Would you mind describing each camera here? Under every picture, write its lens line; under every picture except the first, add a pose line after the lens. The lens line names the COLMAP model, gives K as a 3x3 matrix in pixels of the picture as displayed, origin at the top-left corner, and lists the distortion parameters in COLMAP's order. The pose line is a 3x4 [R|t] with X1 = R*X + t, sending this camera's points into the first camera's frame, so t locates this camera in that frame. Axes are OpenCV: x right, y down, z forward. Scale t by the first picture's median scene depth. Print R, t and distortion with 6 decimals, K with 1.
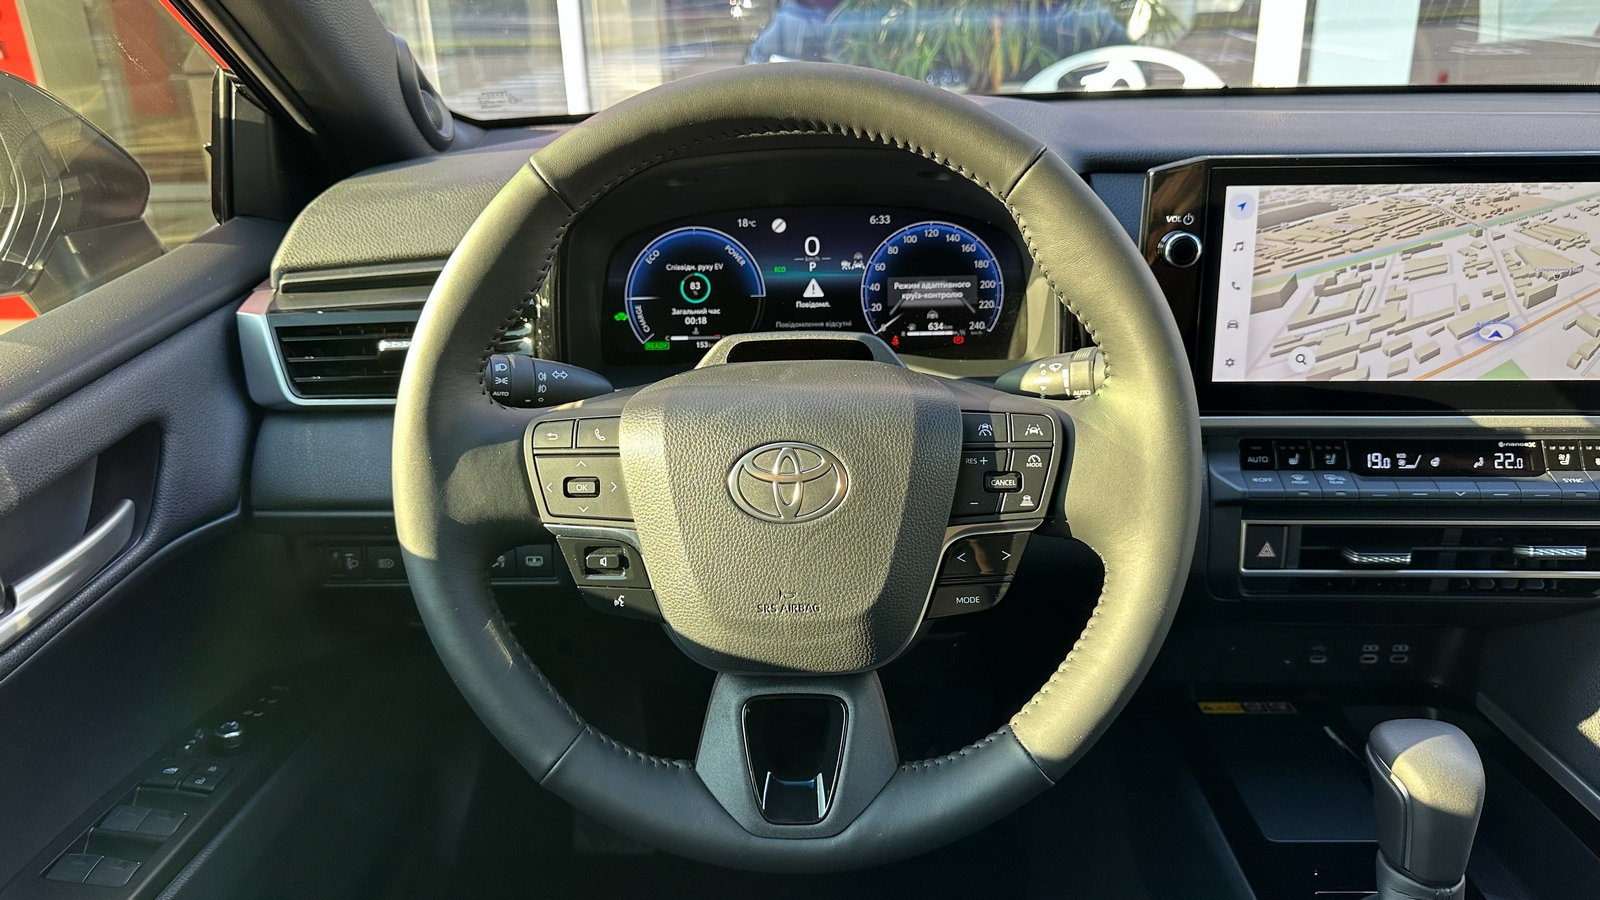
lens RADIAL K [[1163.1, 0, 776.9], [0, 1163.1, 445.4], [0, 0, 1]] dist [0.029594, -0.058530]
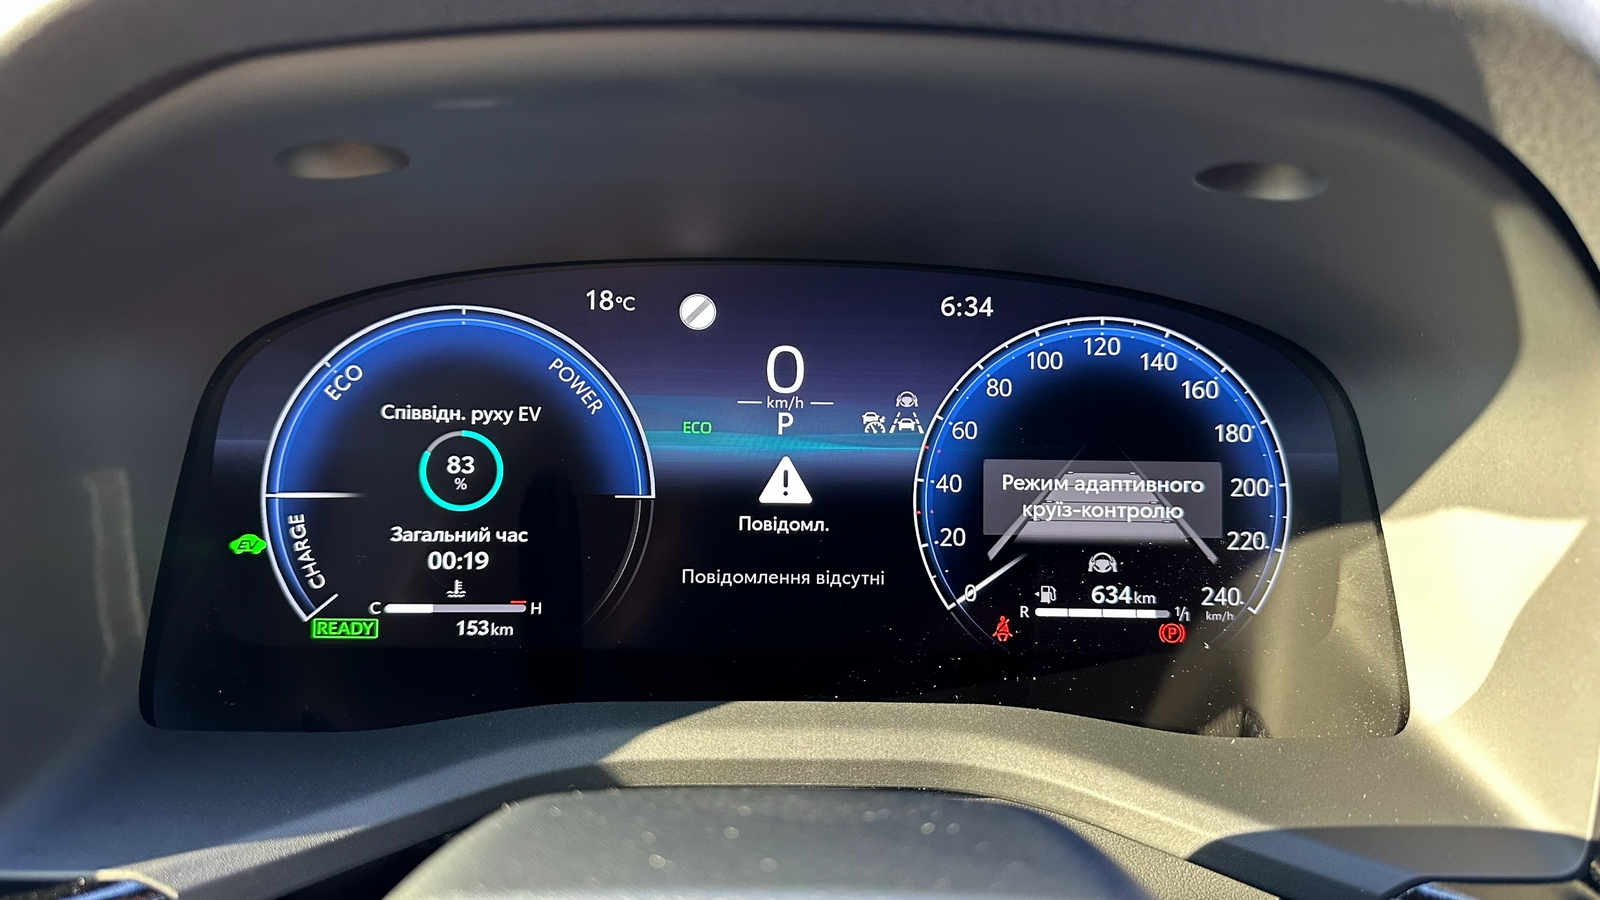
lens RADIAL K [[1163.1, 0, 804.2], [0, 1163.1, 456.4], [0, 0, 1]] dist [0.029594, -0.058530]
pose [[0.998709, 0.033902, 0.037822, 0.023177], [-0.030558, 0.995850, -0.085723, -0.111895], [-0.040571, 0.084456, 0.995601, 0.632995]]
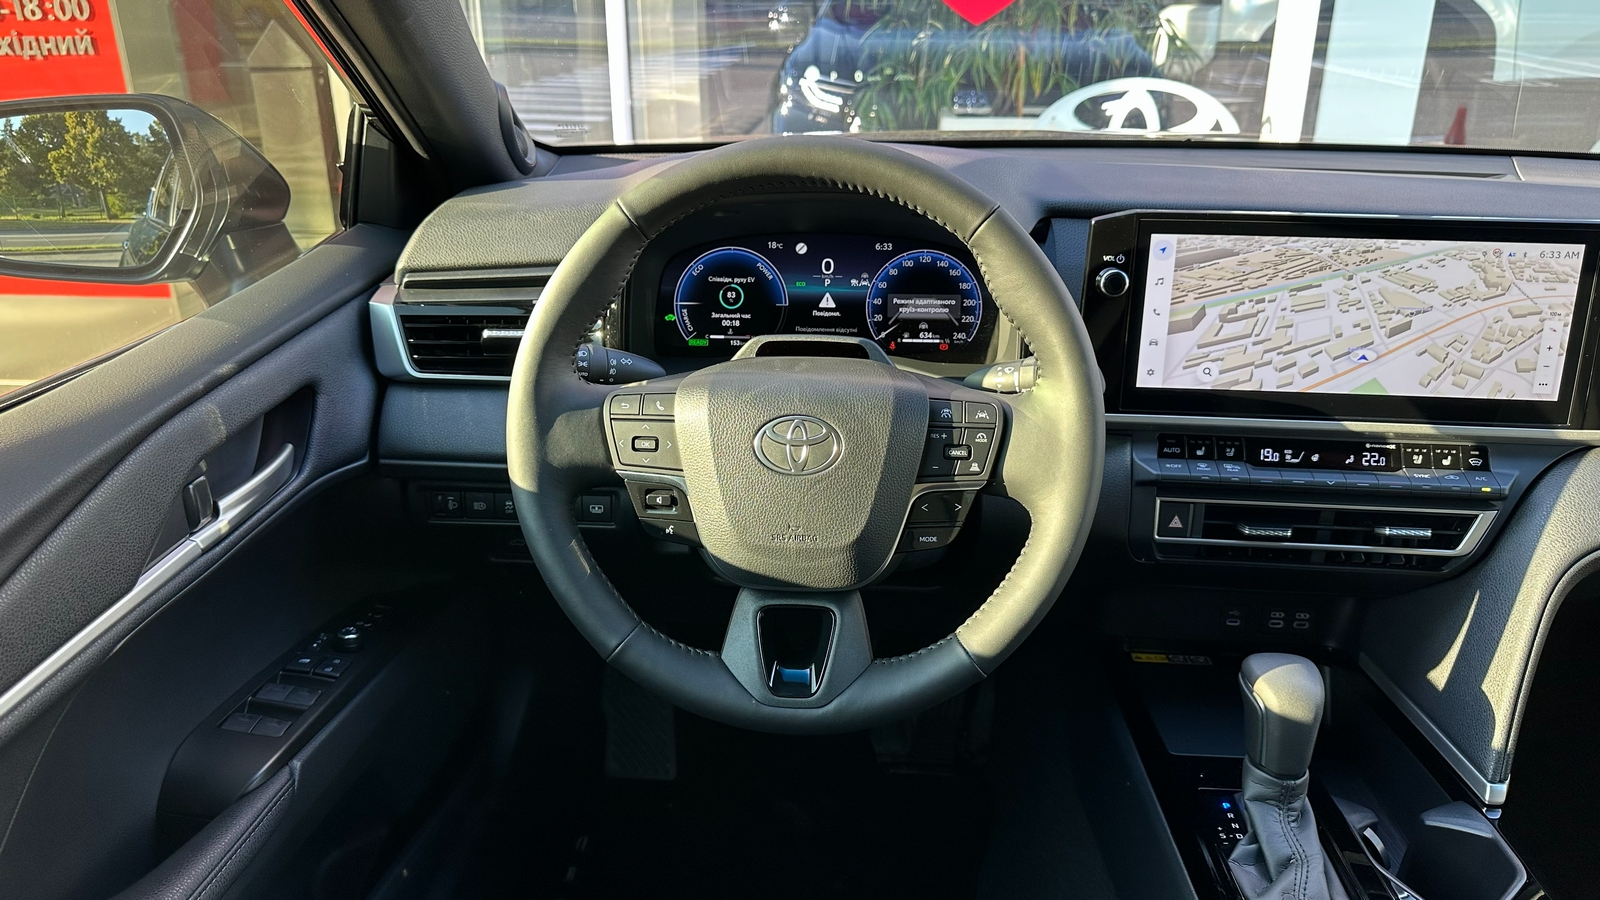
lens RADIAL K [[1163.1, 0, 778.8], [0, 1163.1, 448.3], [0, 0, 1]] dist [0.029594, -0.058530]
pose [[0.999082, 0.039932, -0.015493, 0.005427], [-0.039943, 0.999202, -0.000401, 0.023652], [0.015464, 0.001020, 0.999880, -0.228784]]
